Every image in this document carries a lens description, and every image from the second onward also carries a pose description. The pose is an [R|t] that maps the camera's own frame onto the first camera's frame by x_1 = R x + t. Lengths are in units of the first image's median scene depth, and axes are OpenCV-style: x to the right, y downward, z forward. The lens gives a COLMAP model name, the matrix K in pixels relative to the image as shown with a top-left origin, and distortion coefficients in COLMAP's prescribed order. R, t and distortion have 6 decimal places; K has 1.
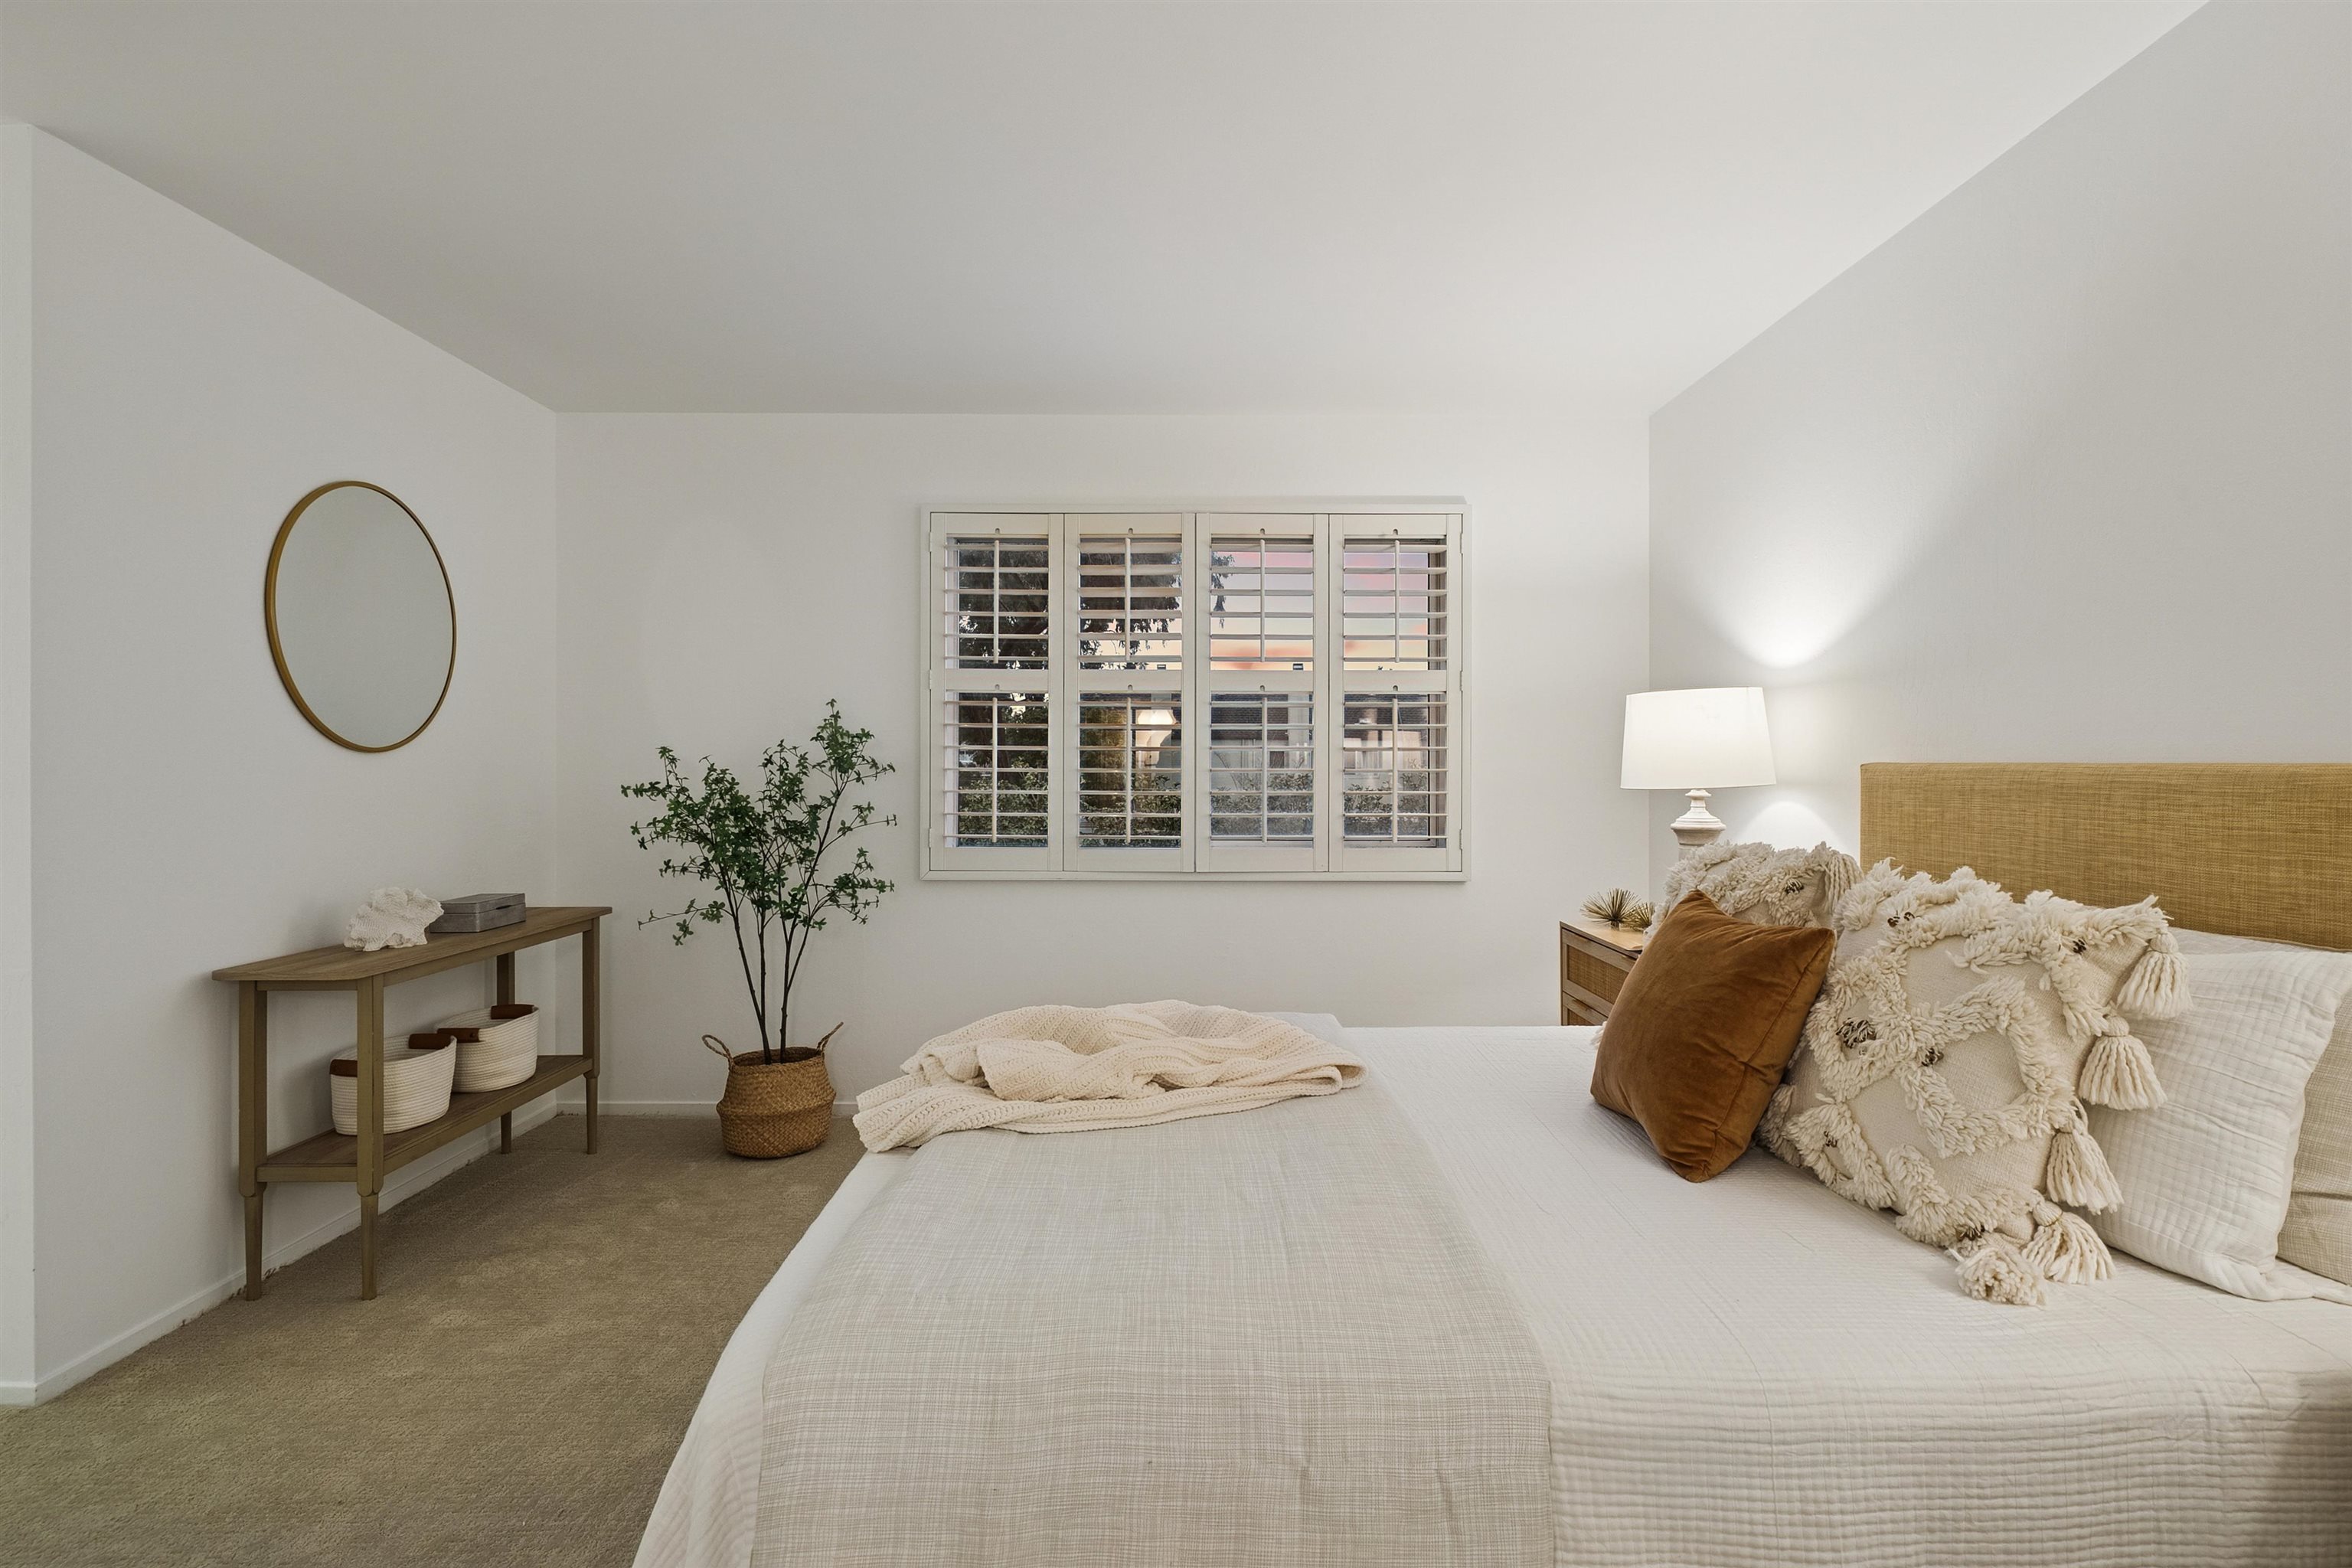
lens RADIAL K [[1165.3, 0, 1176.4], [0, 1165.3, 785.8], [0, 0, 1]] dist [0.005461, -0.001167]
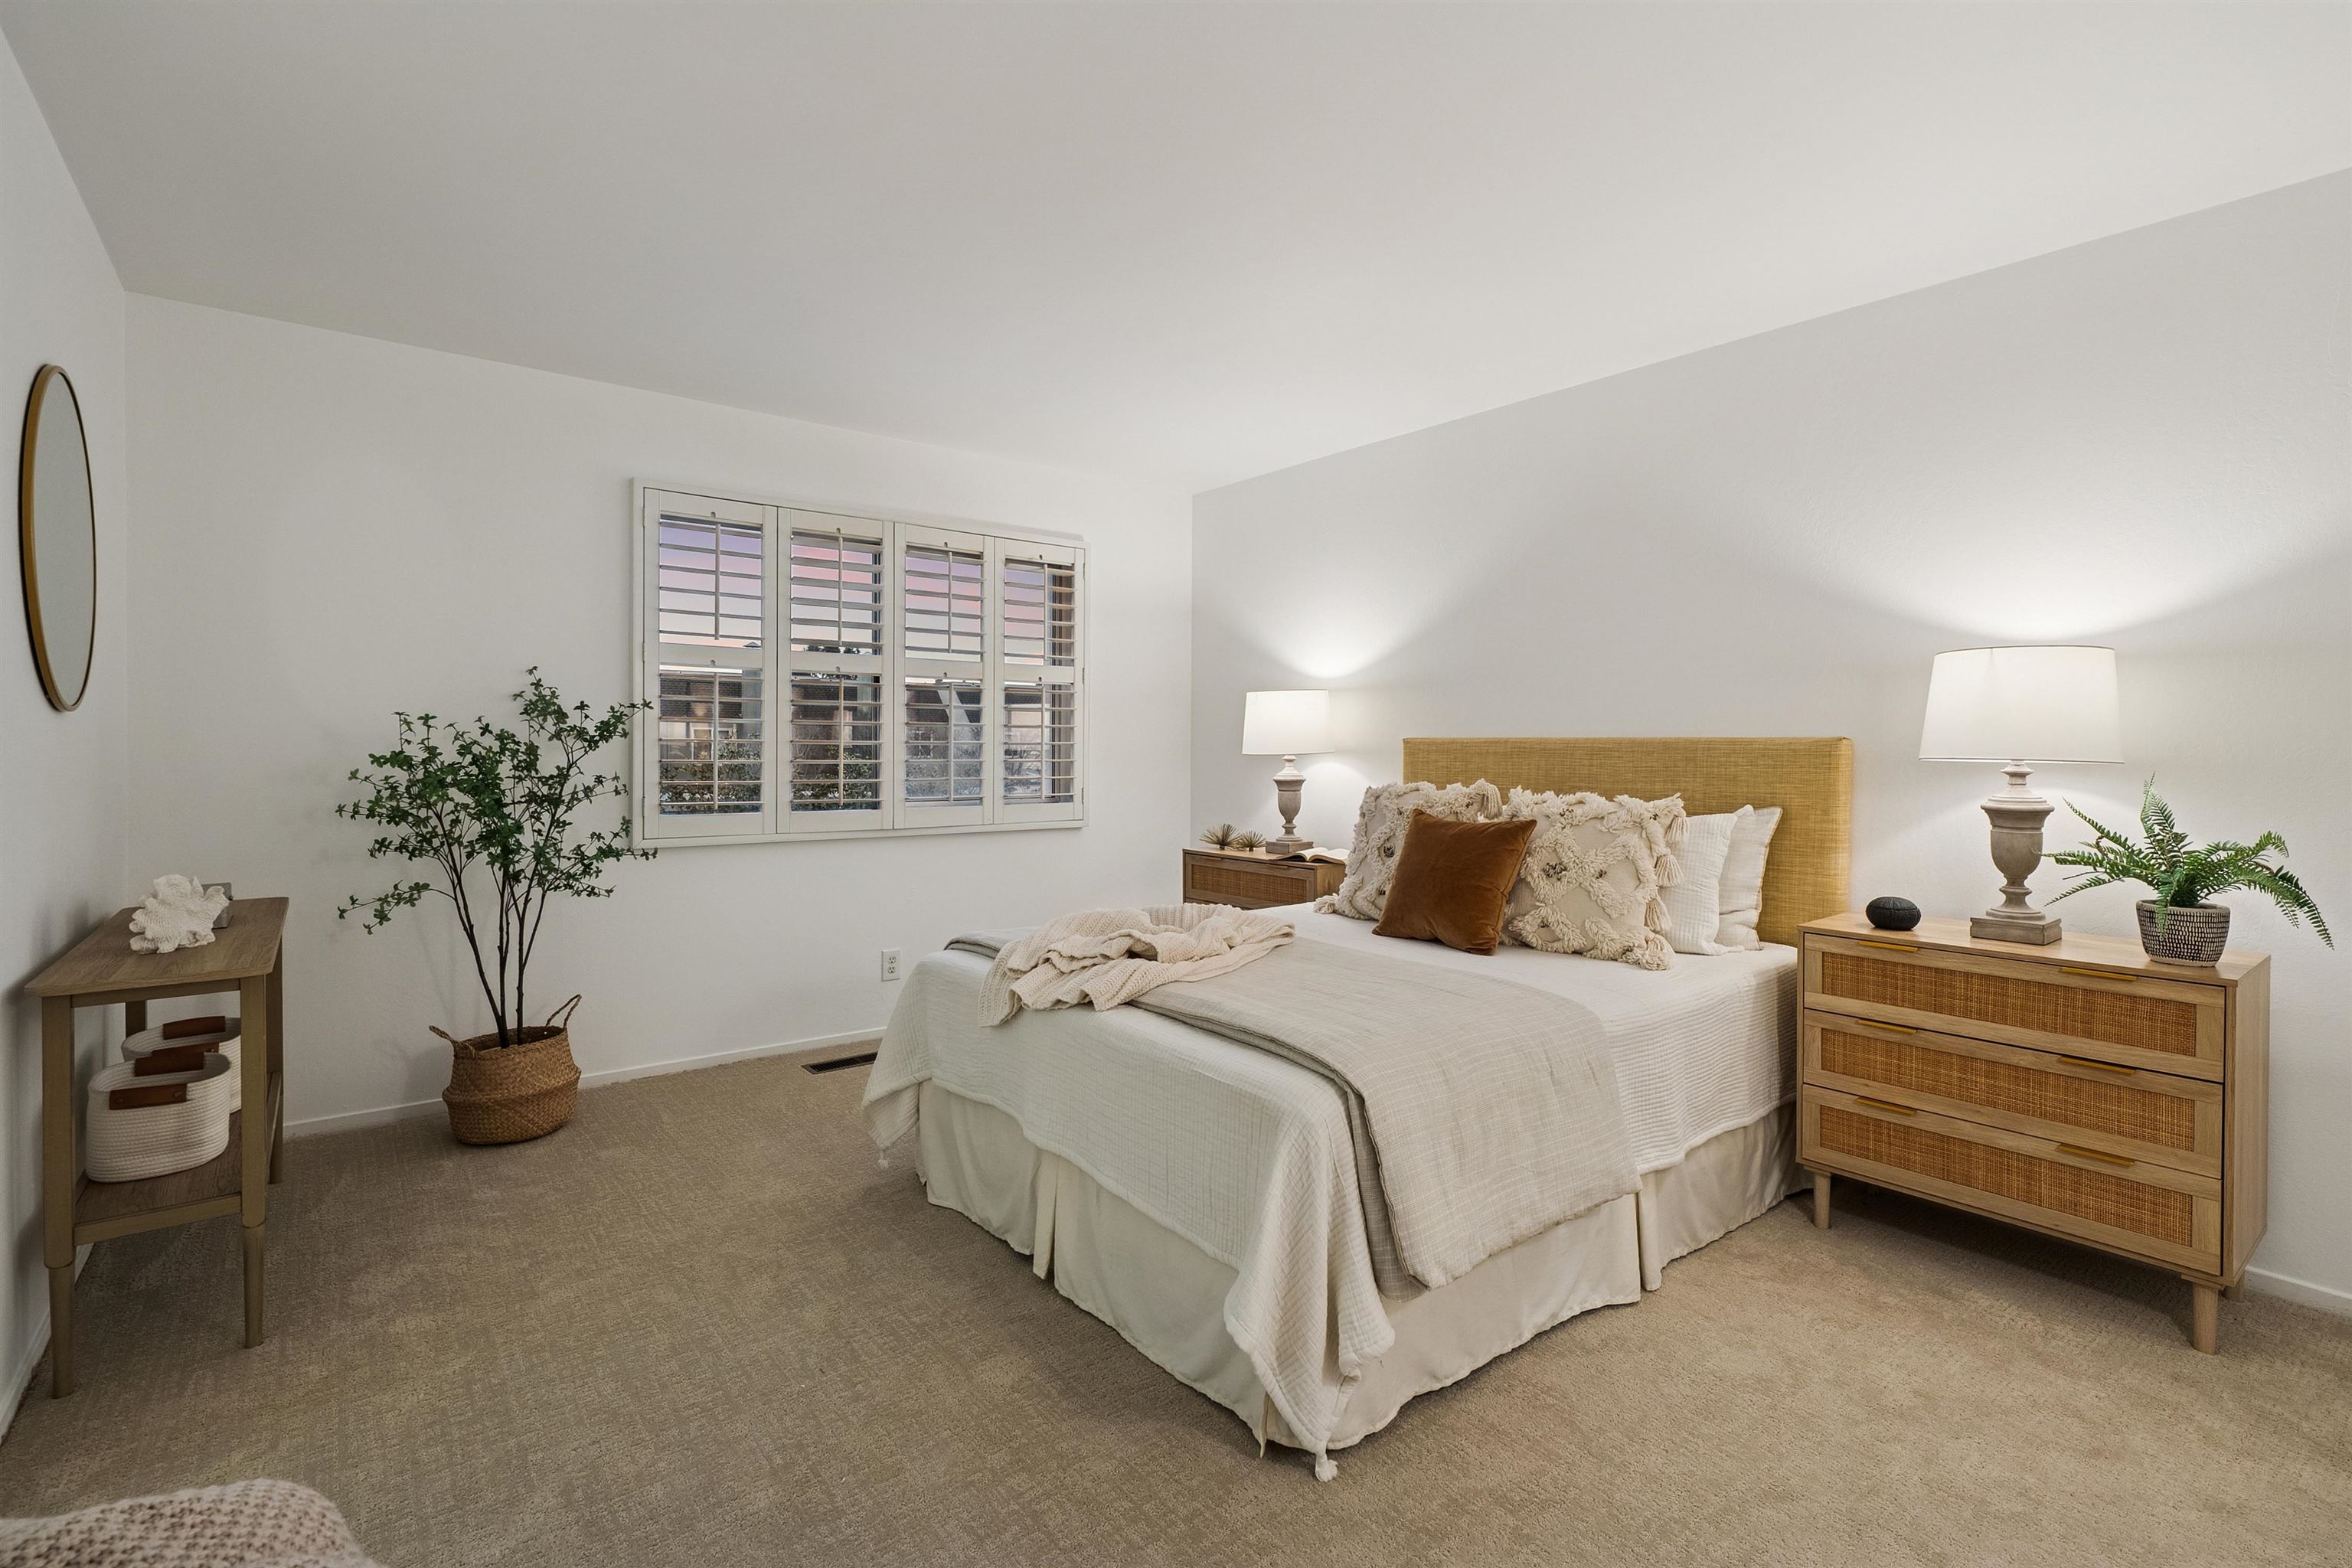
lens RADIAL K [[1075.5, 0, 1175.2], [0, 1075.5, 761.7], [0, 0, 1]] dist [0.001992, -0.000529]
pose [[0.793802, -0.007656, 0.608128, -0.446205], [0.006564, 0.999970, 0.004020, 0.004978], [-0.608140, 0.000800, 0.793829, -0.035202]]
